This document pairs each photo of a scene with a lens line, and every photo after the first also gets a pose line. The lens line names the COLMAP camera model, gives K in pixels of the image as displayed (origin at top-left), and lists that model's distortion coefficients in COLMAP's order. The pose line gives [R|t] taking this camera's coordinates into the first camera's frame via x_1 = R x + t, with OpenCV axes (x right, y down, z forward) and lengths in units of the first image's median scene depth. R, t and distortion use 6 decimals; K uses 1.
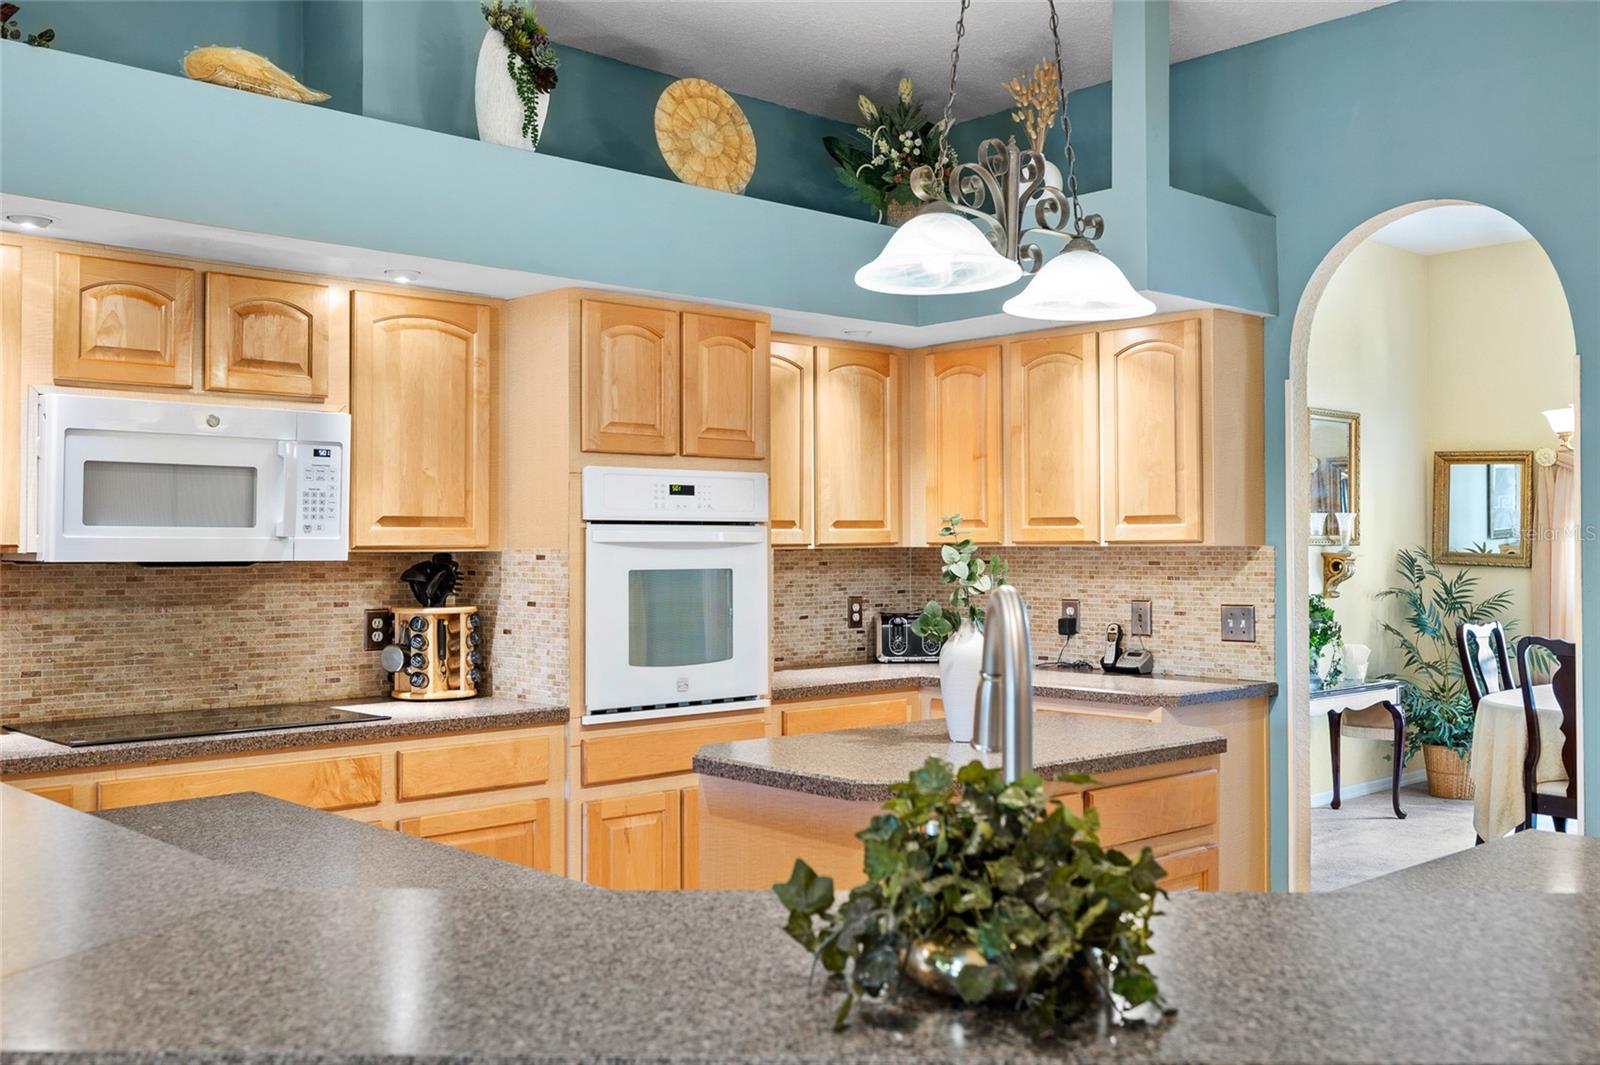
lens RADIAL K [[1510.9, 0, 800.0], [0, 1510.9, 532.5], [0, 0, 1]] dist [0.006197, -0.003980]
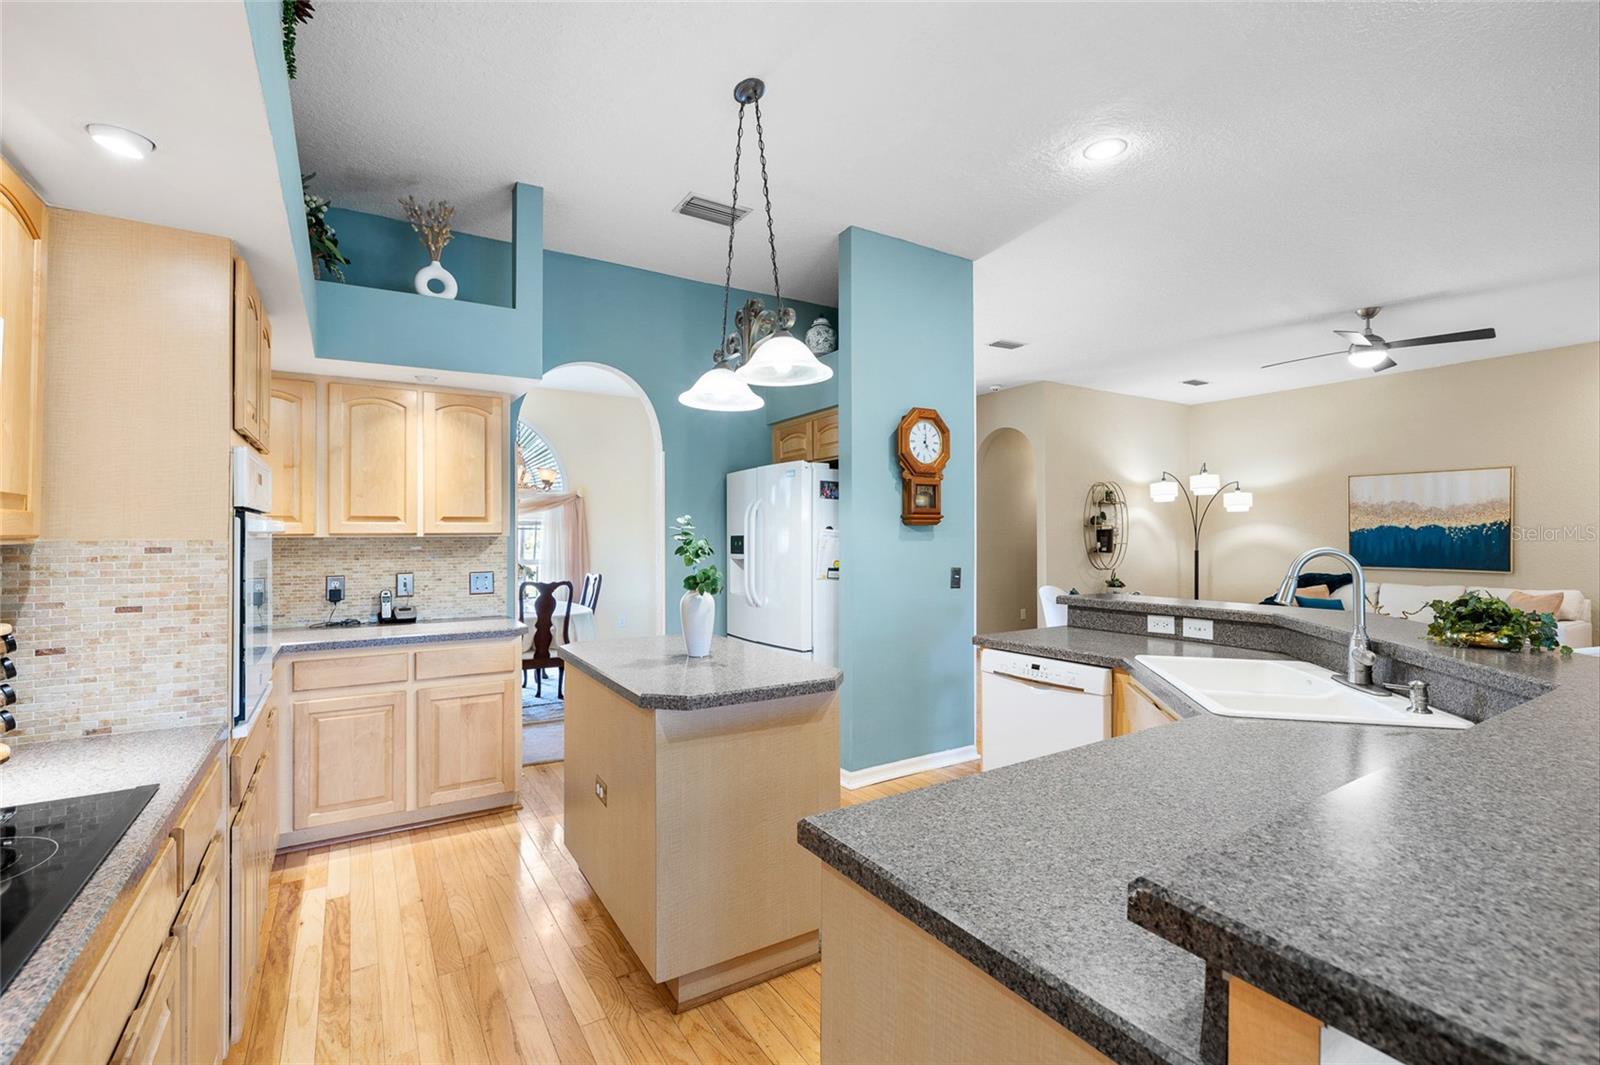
lens RADIAL K [[714.9, 0, 801.9], [0, 714.9, 529.0], [0, 0, 1]] dist [-0.003687, -0.000265]
pose [[0.185824, 0.009643, 0.982536, -0.436065], [-0.006149, 0.999944, -0.008651, 0.005570], [-0.982564, -0.004435, 0.185872, 0.532129]]
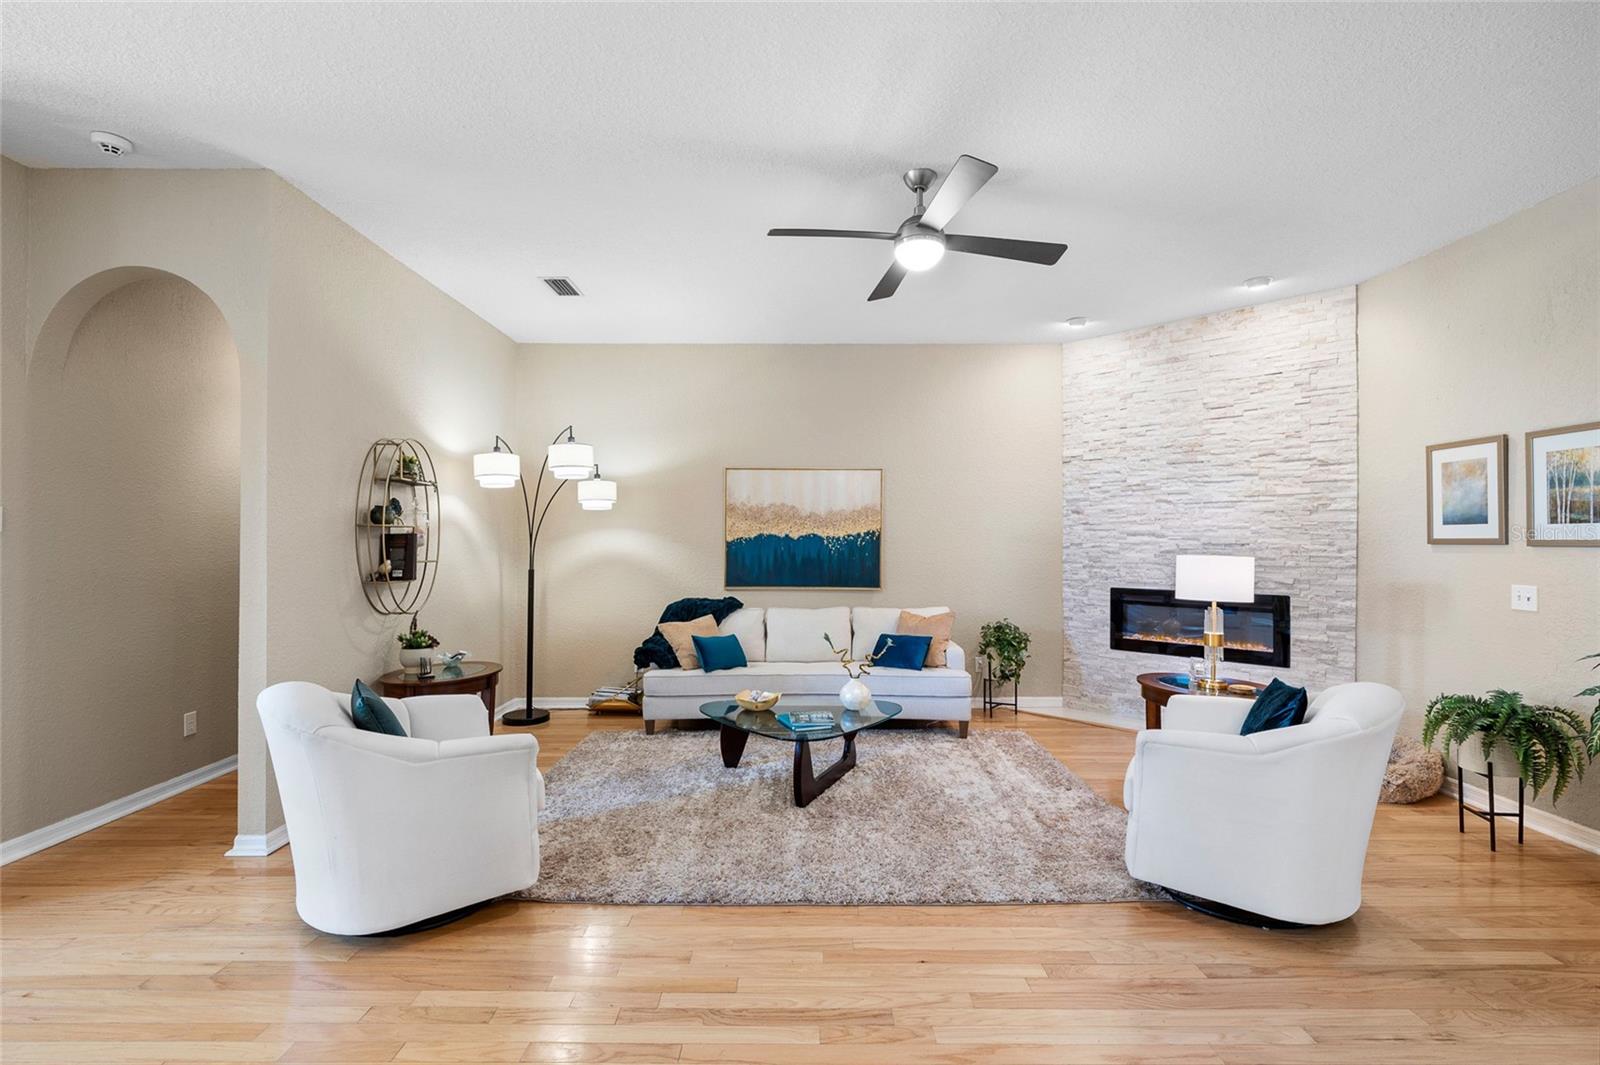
lens RADIAL K [[729.5, 0, 802.6], [0, 729.5, 536.4], [0, 0, 1]] dist [-0.002914, 0.000410]
pose [[-0.734710, 0.005788, 0.678356, 0.422376], [-0.006977, 0.999846, -0.016087, 0.001180], [-0.678345, -0.016553, -0.734557, 0.450574]]
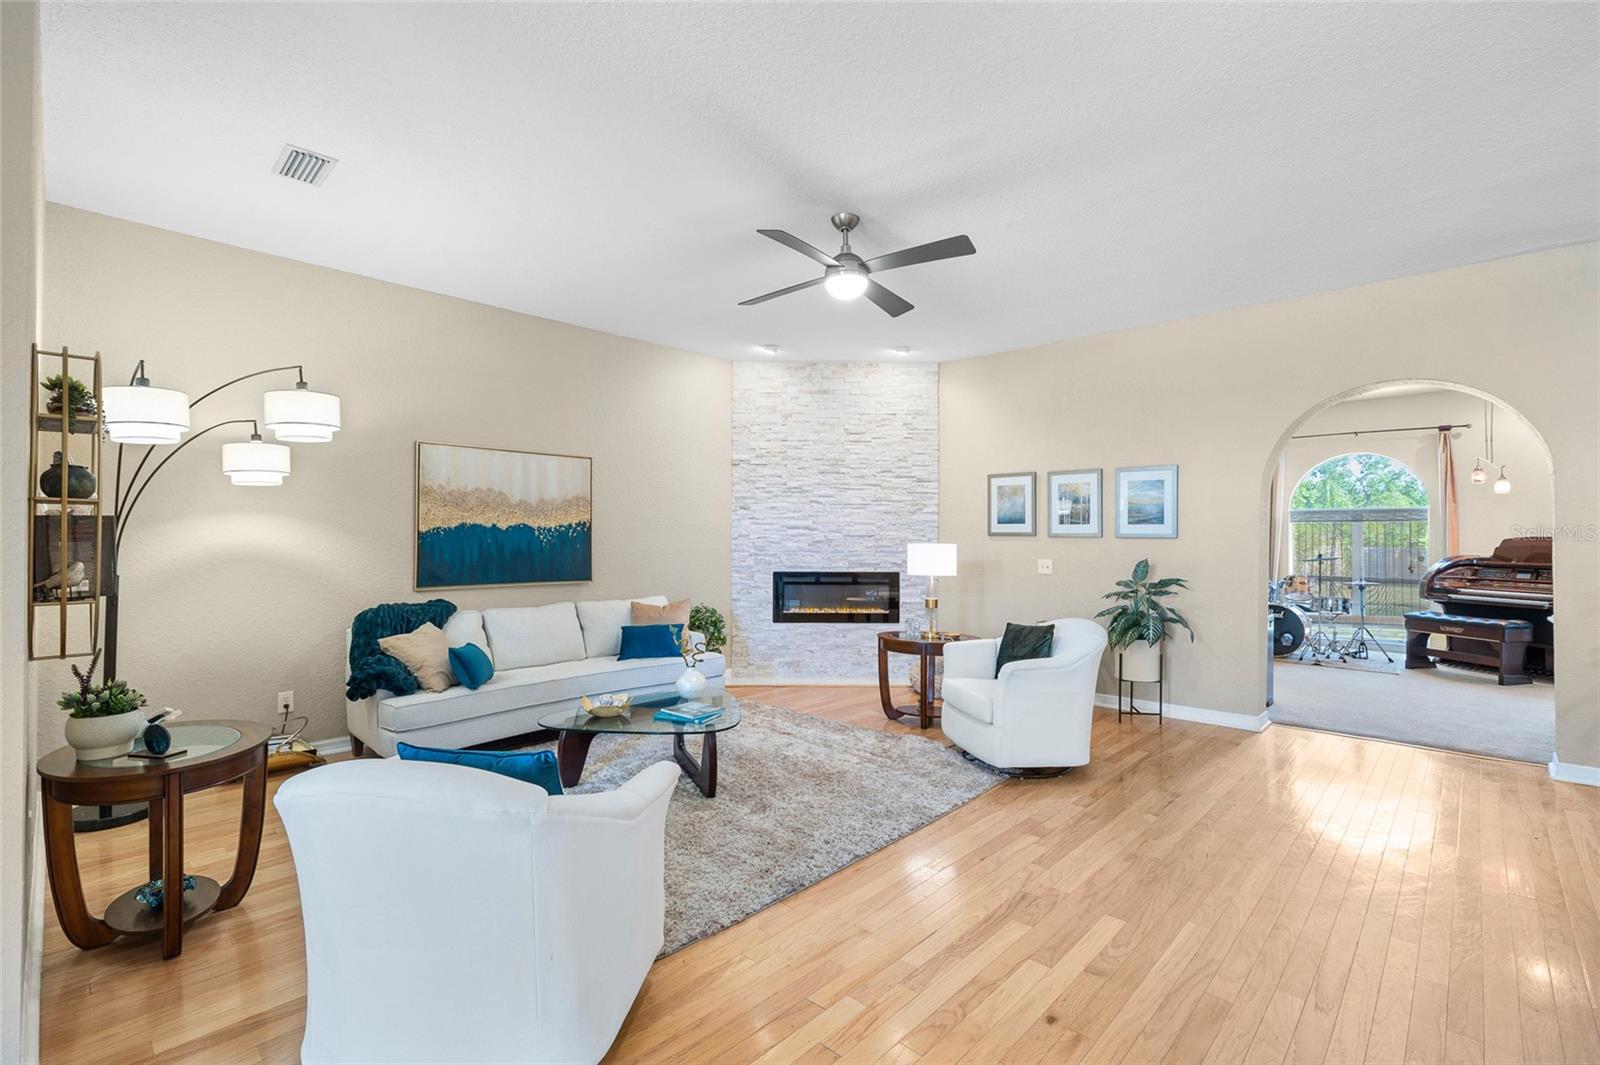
lens RADIAL K [[714.9, 0, 801.9], [0, 714.9, 529.0], [0, 0, 1]] dist [-0.003687, -0.000265]
pose [[-0.997932, -0.002689, -0.064224, 0.898953], [-0.001450, 0.999812, -0.019325, 0.005052], [0.064264, -0.019192, -0.997748, 0.645151]]
